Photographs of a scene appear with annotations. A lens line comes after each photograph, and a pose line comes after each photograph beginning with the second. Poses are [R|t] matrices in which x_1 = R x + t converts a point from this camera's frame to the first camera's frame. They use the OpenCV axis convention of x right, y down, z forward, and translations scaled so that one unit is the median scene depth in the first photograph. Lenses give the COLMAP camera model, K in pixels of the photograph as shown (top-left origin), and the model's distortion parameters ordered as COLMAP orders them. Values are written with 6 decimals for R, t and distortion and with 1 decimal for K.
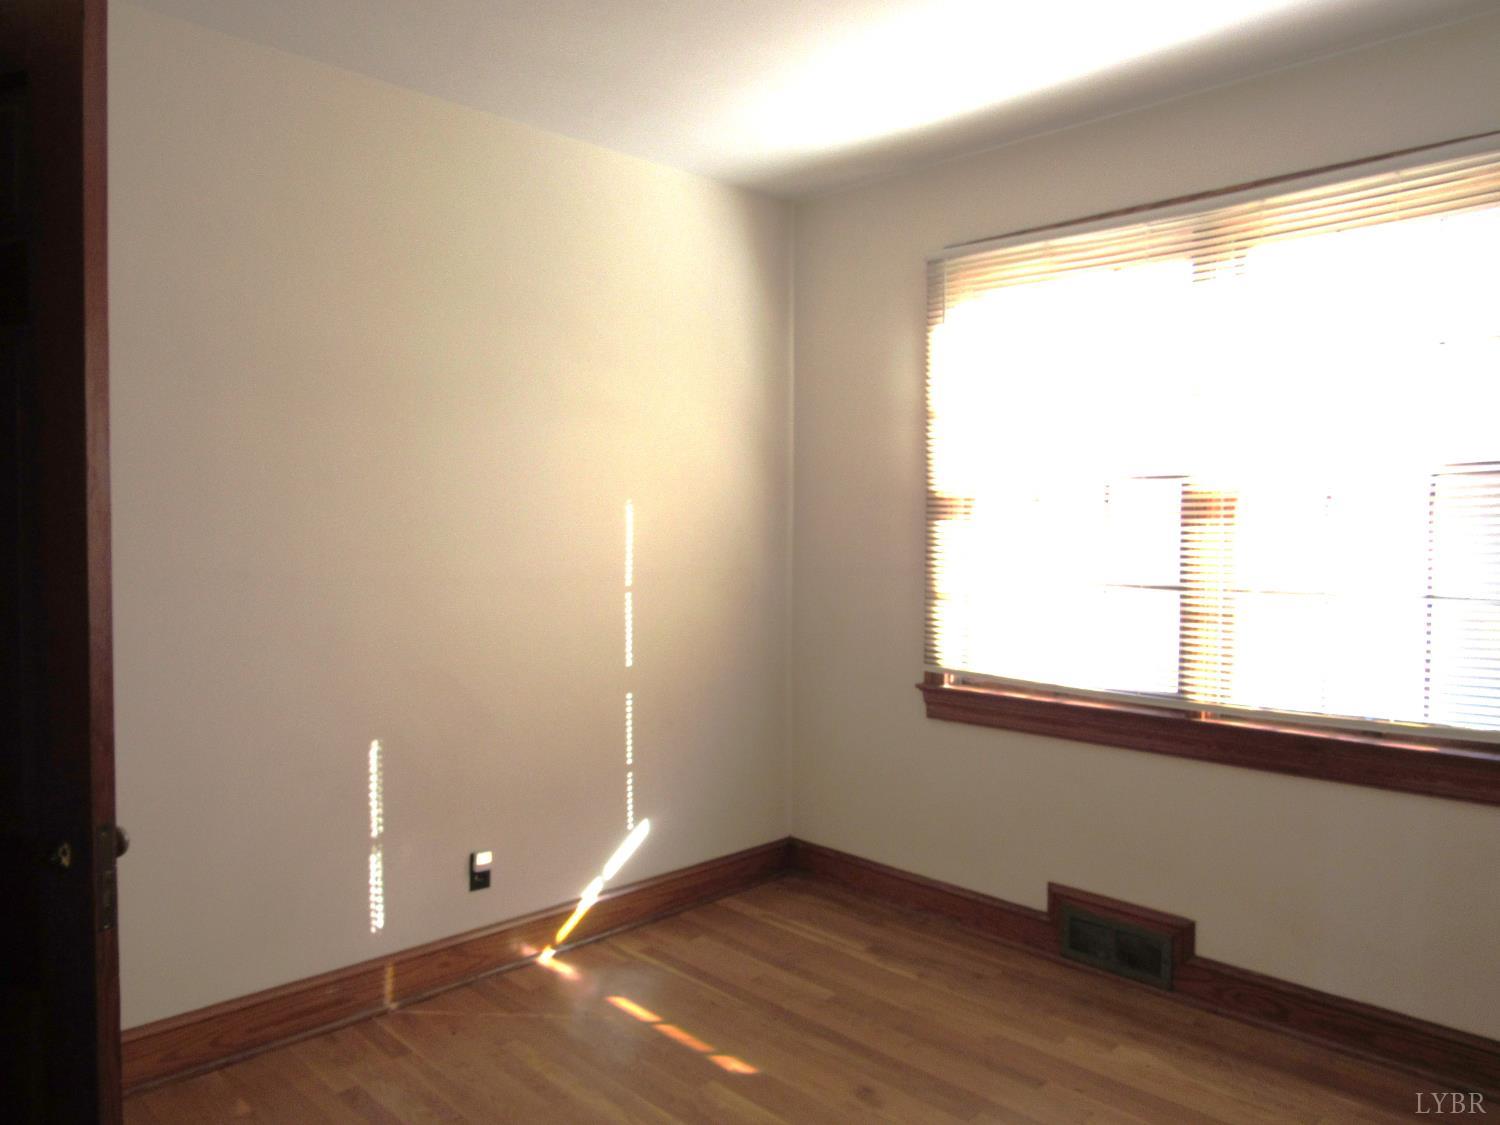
lens RADIAL K [[1071.0, 0, 748.9], [0, 1071.0, 562.9], [0, 0, 1]] dist [-0.008843, -0.002034]
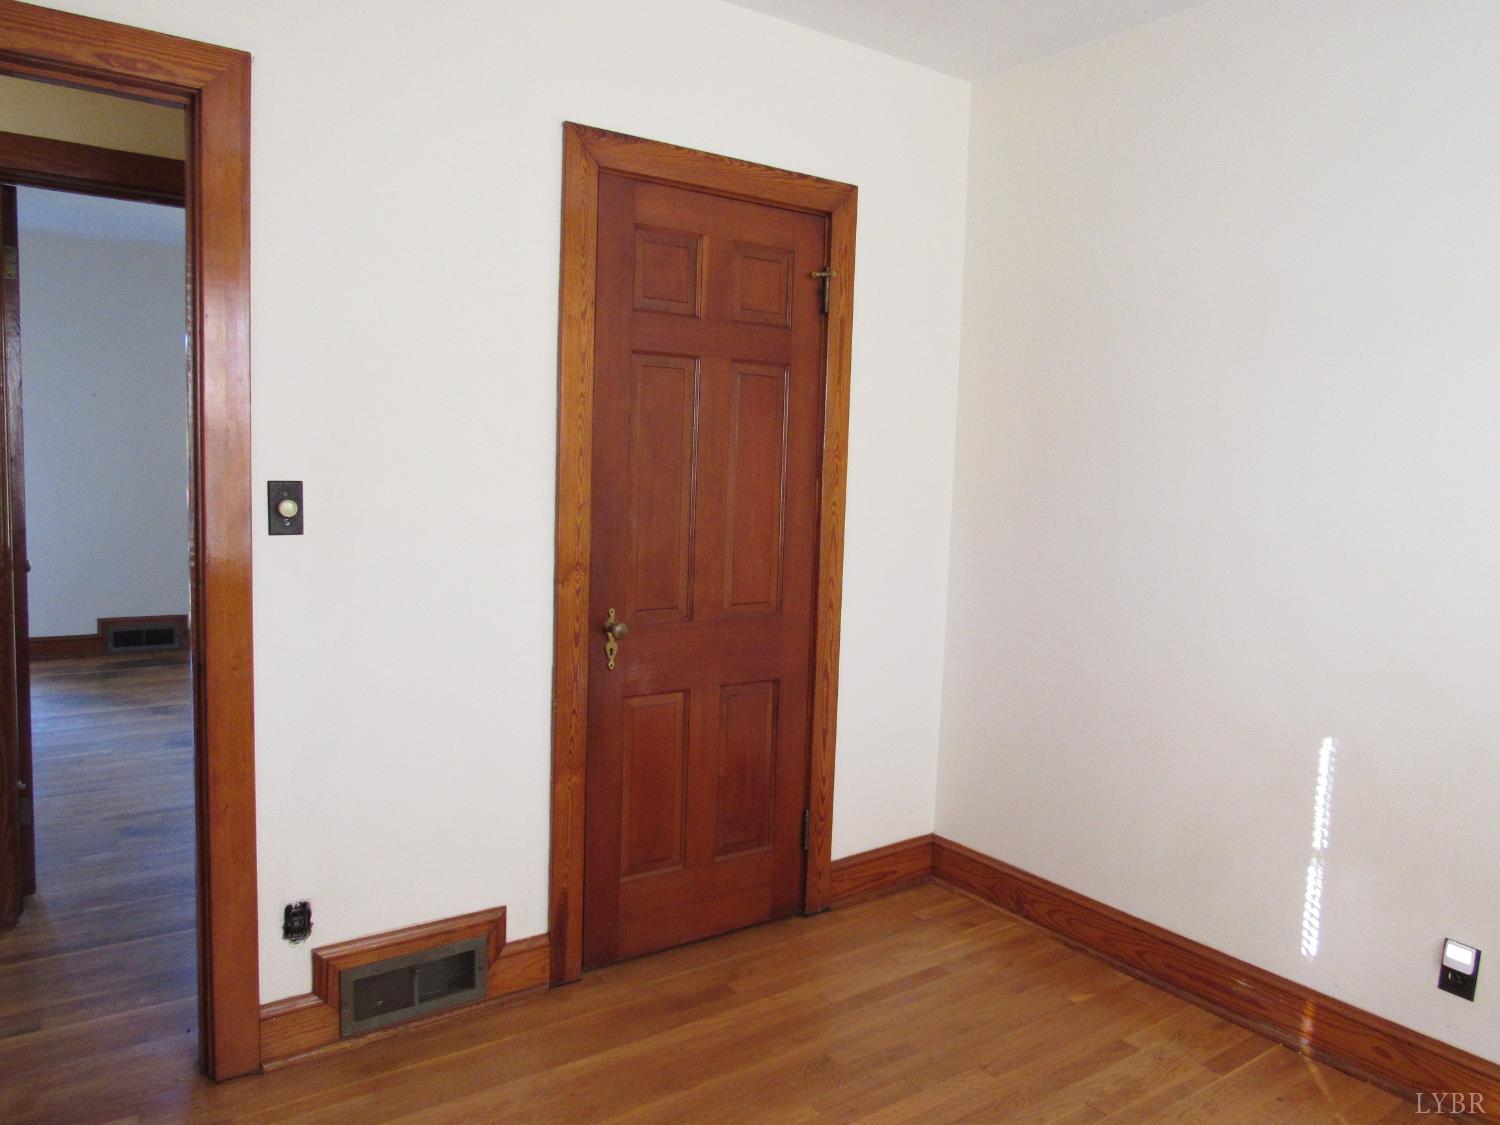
lens RADIAL K [[1068.7, 0, 748.6], [0, 1068.7, 563.4], [0, 0, 1]] dist [0.003527, 0.002308]
pose [[-0.164366, 0.073385, -0.983666, 0.554200], [-0.057449, 0.994824, 0.083817, -0.017228], [0.984725, 0.070287, -0.159299, 0.672104]]
